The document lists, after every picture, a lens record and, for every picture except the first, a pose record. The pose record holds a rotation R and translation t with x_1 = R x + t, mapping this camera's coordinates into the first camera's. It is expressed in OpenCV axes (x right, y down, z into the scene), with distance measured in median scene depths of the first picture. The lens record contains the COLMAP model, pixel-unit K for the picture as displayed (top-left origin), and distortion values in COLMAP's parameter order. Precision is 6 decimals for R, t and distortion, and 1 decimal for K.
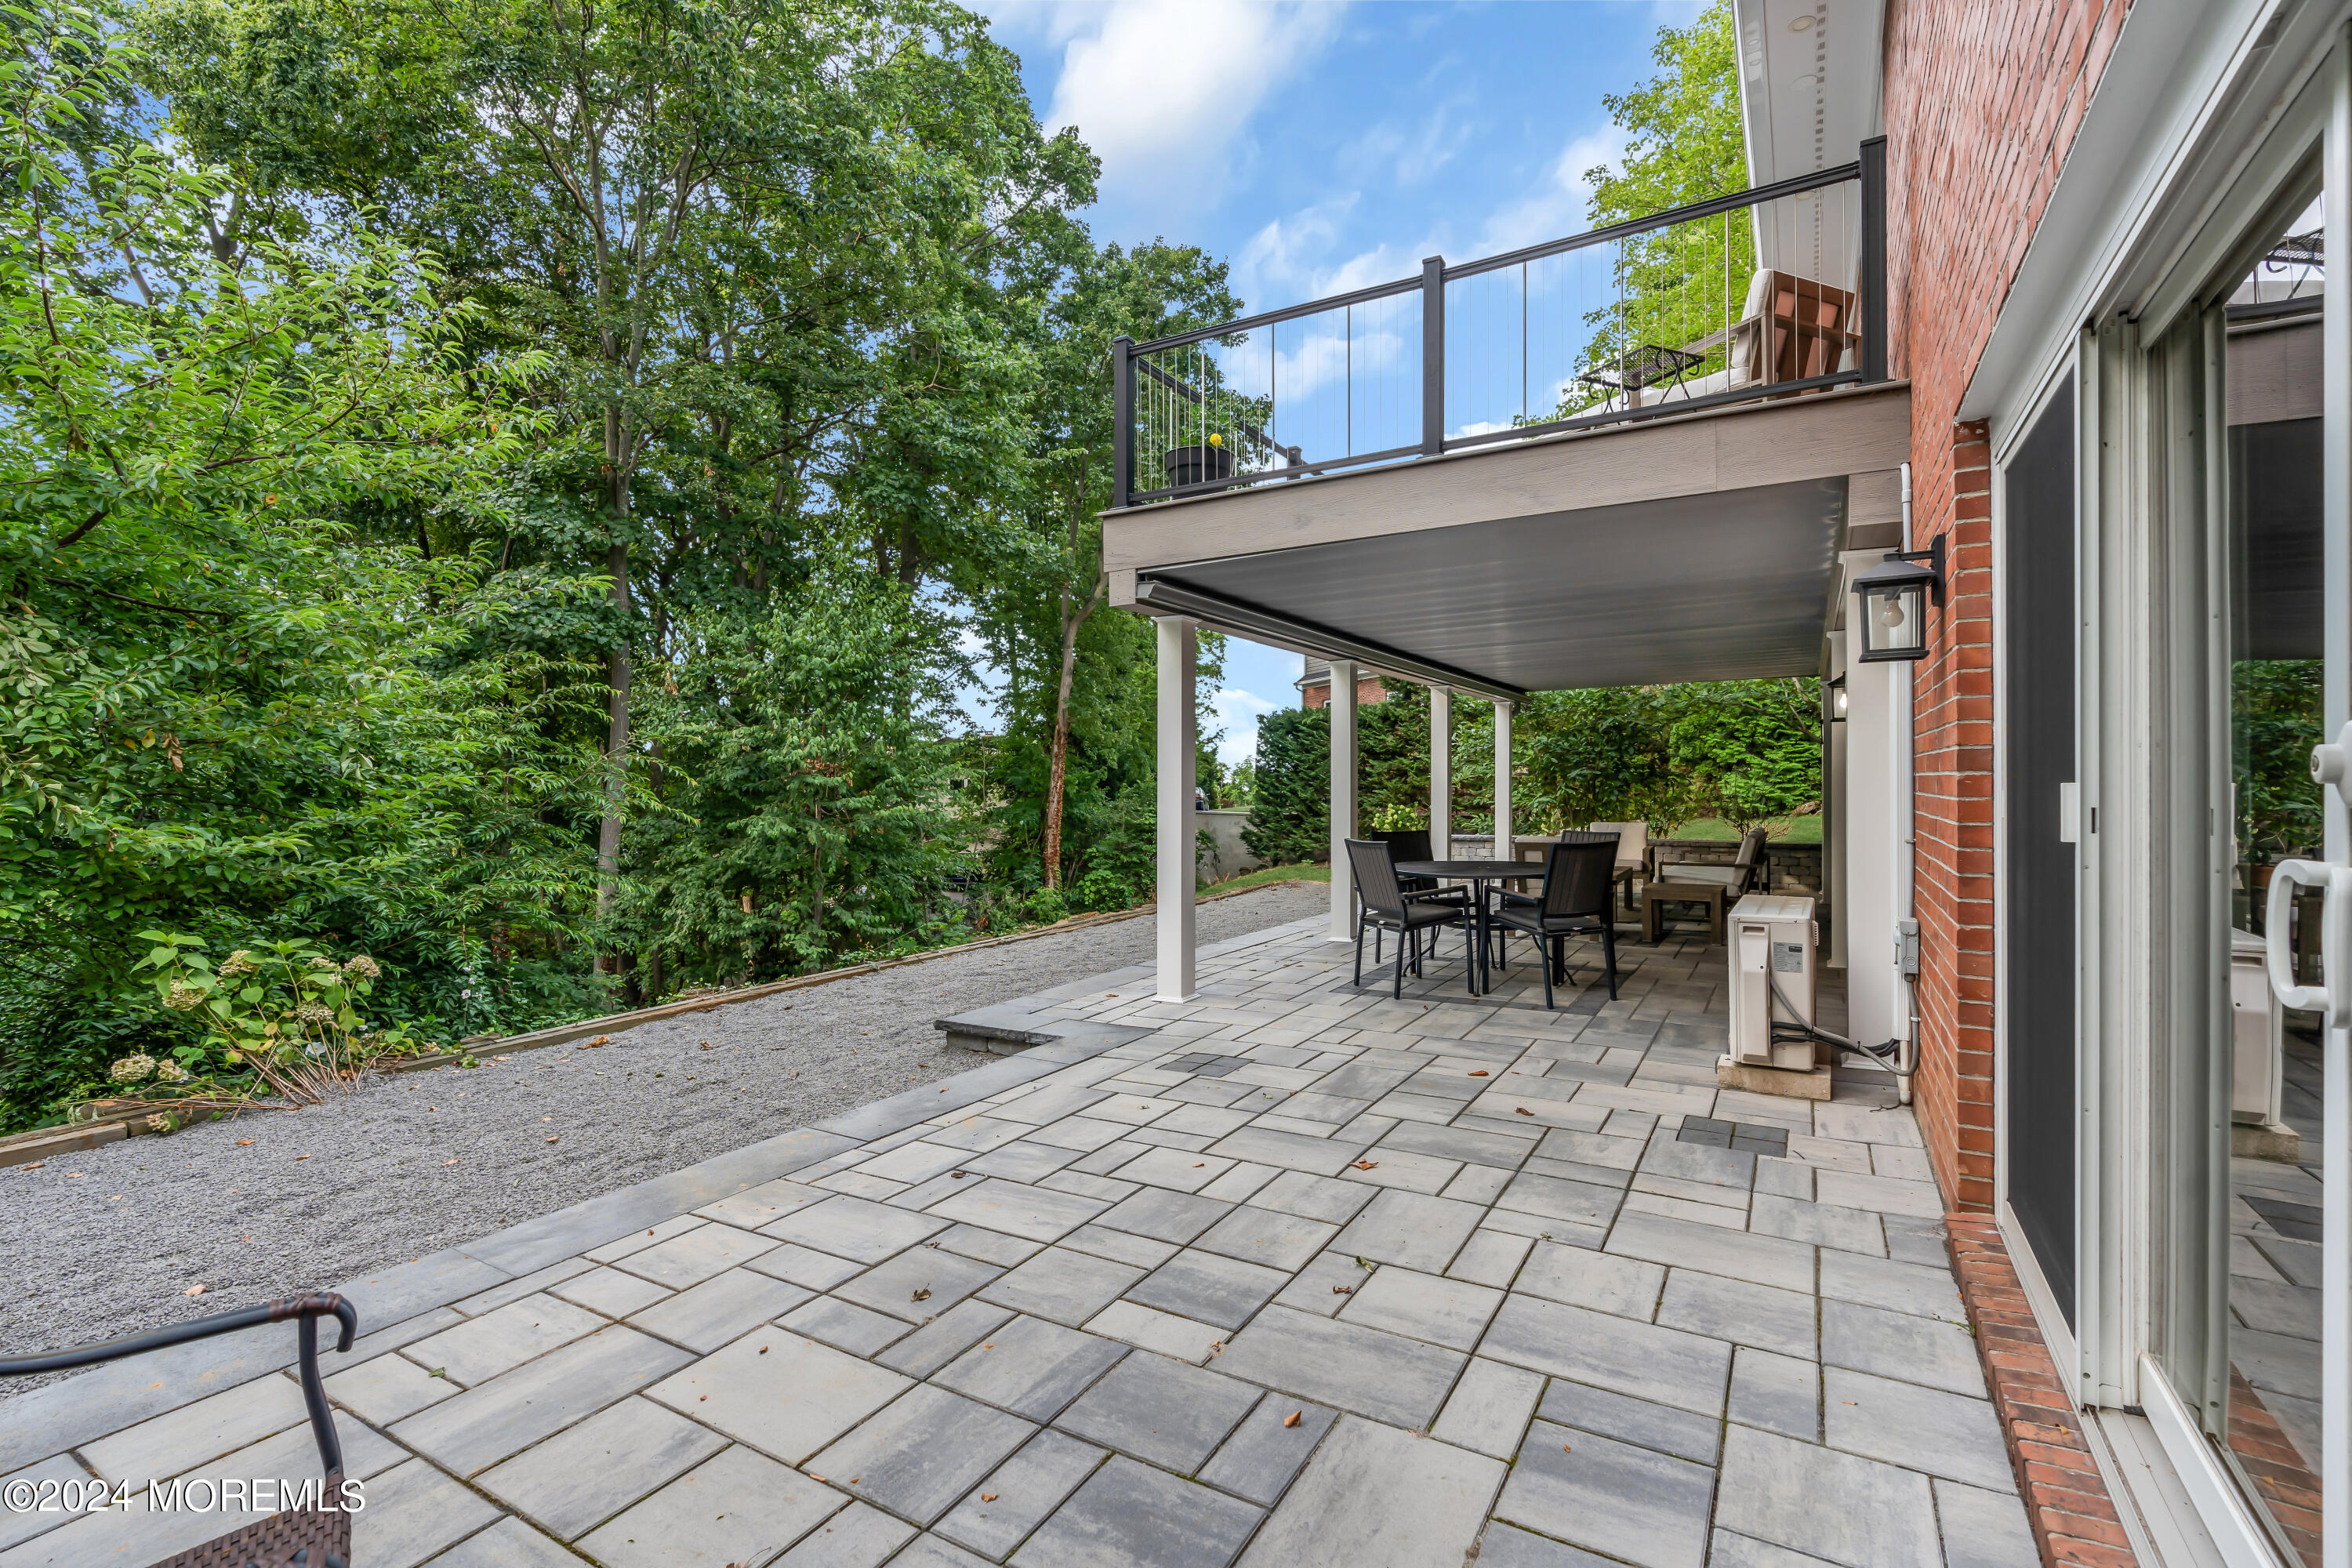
lens RADIAL K [[1052.4, 0, 1186.9], [0, 1052.4, 789.2], [0, 0, 1]] dist [-0.008645, 0.001147]
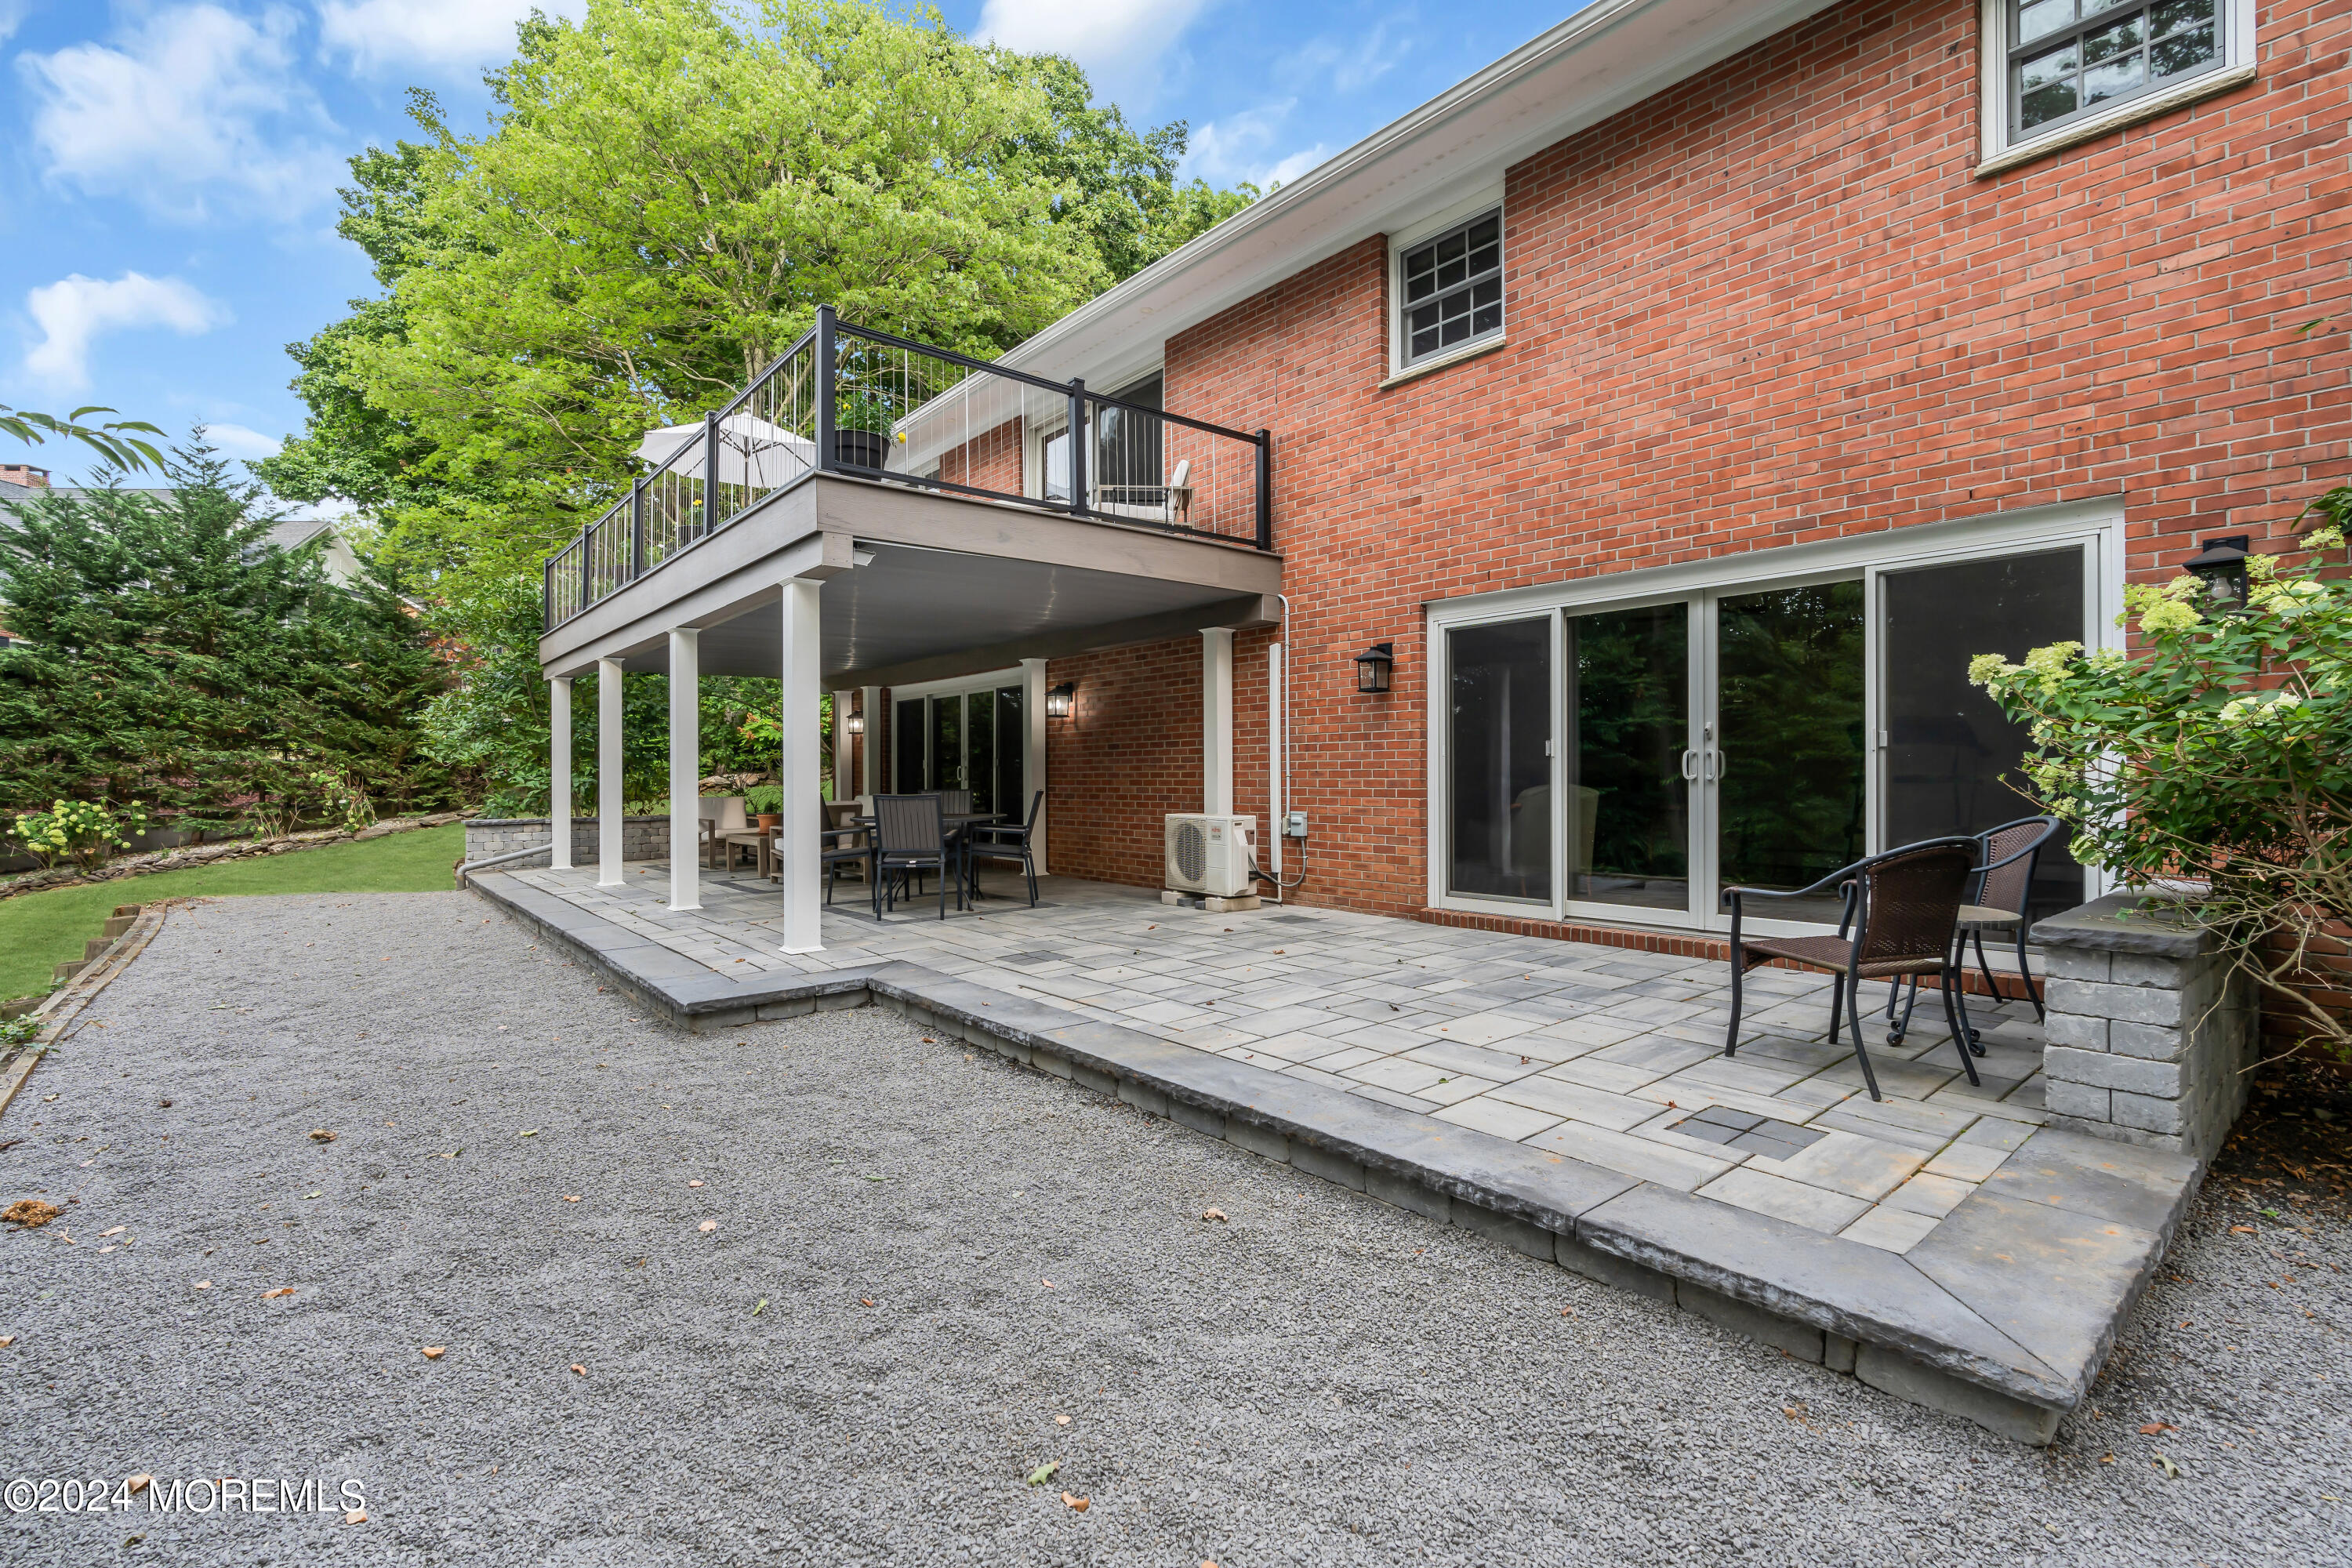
lens RADIAL K [[1052.4, 0, 1182.5], [0, 1052.4, 784.1], [0, 0, 1]] dist [-0.008645, 0.001147]
pose [[0.339893, -0.006360, 0.940443, -0.249379], [0.008694, 0.999956, 0.003620, 0.010521], [-0.940424, 0.006946, 0.339933, 0.088209]]
